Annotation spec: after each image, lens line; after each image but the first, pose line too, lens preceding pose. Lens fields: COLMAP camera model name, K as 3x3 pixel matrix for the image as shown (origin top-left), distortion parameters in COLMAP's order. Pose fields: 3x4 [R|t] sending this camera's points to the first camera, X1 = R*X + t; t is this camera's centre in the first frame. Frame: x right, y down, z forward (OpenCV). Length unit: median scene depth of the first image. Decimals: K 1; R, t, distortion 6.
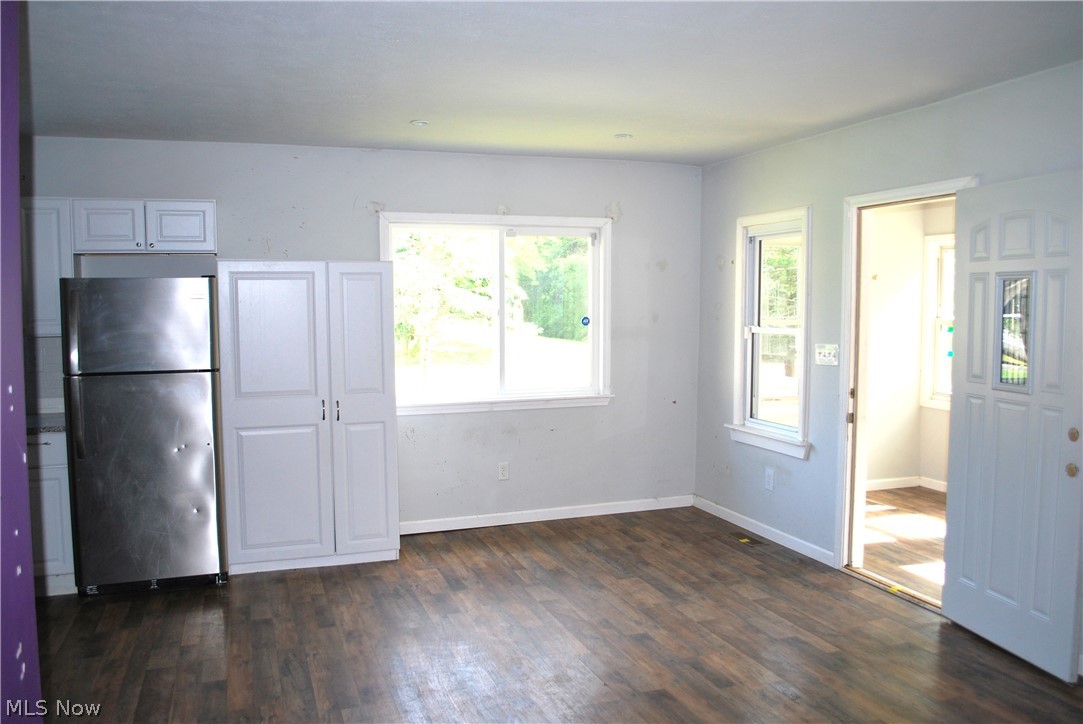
lens RADIAL K [[864.9, 0, 541.5], [0, 864.9, 362.0], [0, 0, 1]] dist [-0.080372, 0.000623]
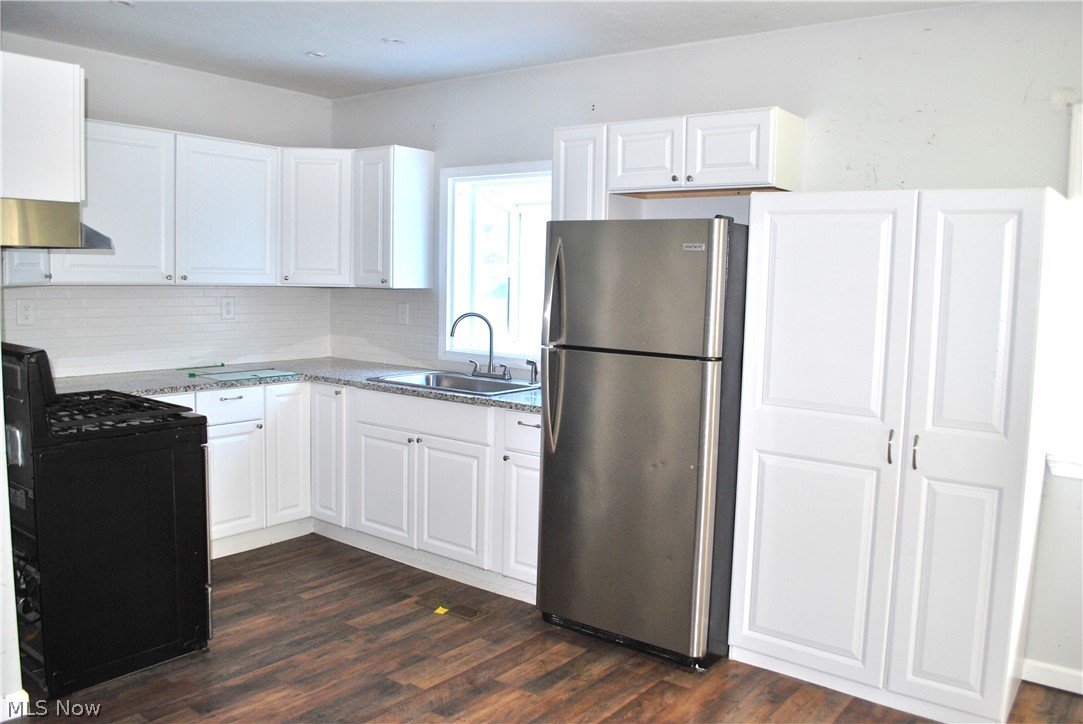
lens RADIAL K [[864.9, 0, 541.5], [0, 864.9, 362.0], [0, 0, 1]] dist [-0.080372, 0.000623]
pose [[0.533686, 0.101172, -0.839609, 0.101086], [-0.091425, 0.993902, 0.061651, -0.015244], [0.840726, 0.043859, 0.539681, 0.486338]]
